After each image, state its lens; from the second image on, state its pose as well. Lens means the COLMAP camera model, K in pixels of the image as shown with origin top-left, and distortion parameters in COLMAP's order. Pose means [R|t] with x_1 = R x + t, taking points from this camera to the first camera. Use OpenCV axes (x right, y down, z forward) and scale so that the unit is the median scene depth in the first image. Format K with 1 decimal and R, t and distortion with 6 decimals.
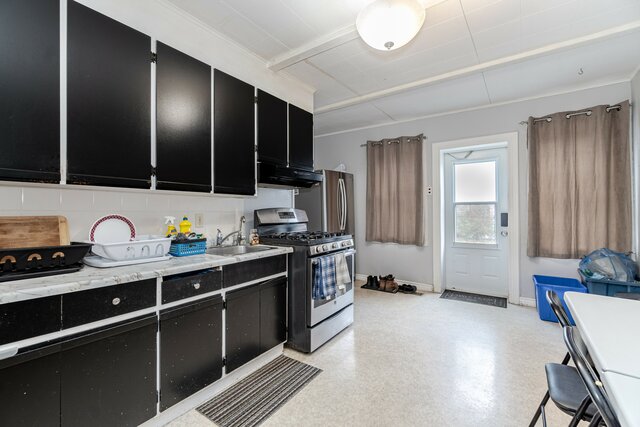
lens RADIAL K [[276.4, 0, 314.5], [0, 276.4, 212.3], [0, 0, 1]] dist [-0.001210, -0.000122]
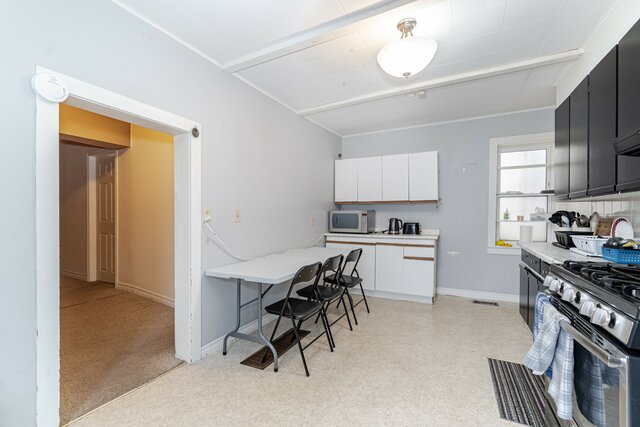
lens RADIAL K [[274.5, 0, 318.6], [0, 274.5, 217.4], [0, 0, 1]] dist [-0.002345, -0.000079]
pose [[-0.989124, 0.004157, -0.147022, 0.350820], [0.002826, 0.999953, 0.009265, -0.004149], [0.147054, 0.008749, -0.989090, 0.901190]]
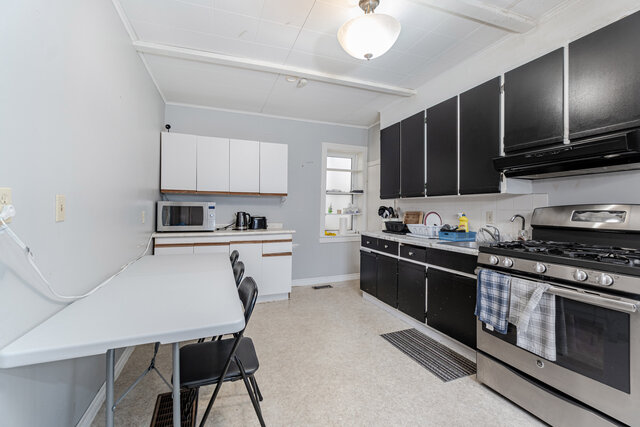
lens RADIAL K [[273.4, 0, 314.0], [0, 273.4, 209.9], [0, 0, 1]] dist [-0.000596, -0.000002]
pose [[-0.555660, 0.000282, -0.831410, 0.548182], [-0.004202, 0.999986, 0.003148, -0.001836], [0.831399, 0.005242, -0.555651, 0.607799]]
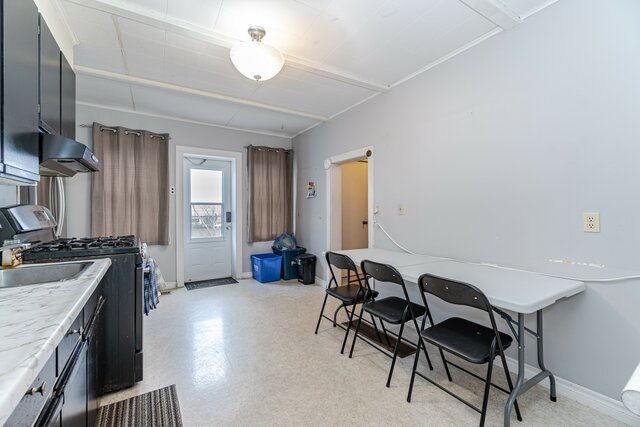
lens RADIAL K [[273.4, 0, 314.0], [0, 273.4, 209.9], [0, 0, 1]] dist [-0.000596, -0.000002]
pose [[0.396110, 0.005726, 0.918185, -0.326949], [0.003925, 0.999961, -0.007930, 0.004664], [-0.918195, 0.006745, 0.396072, 0.118135]]
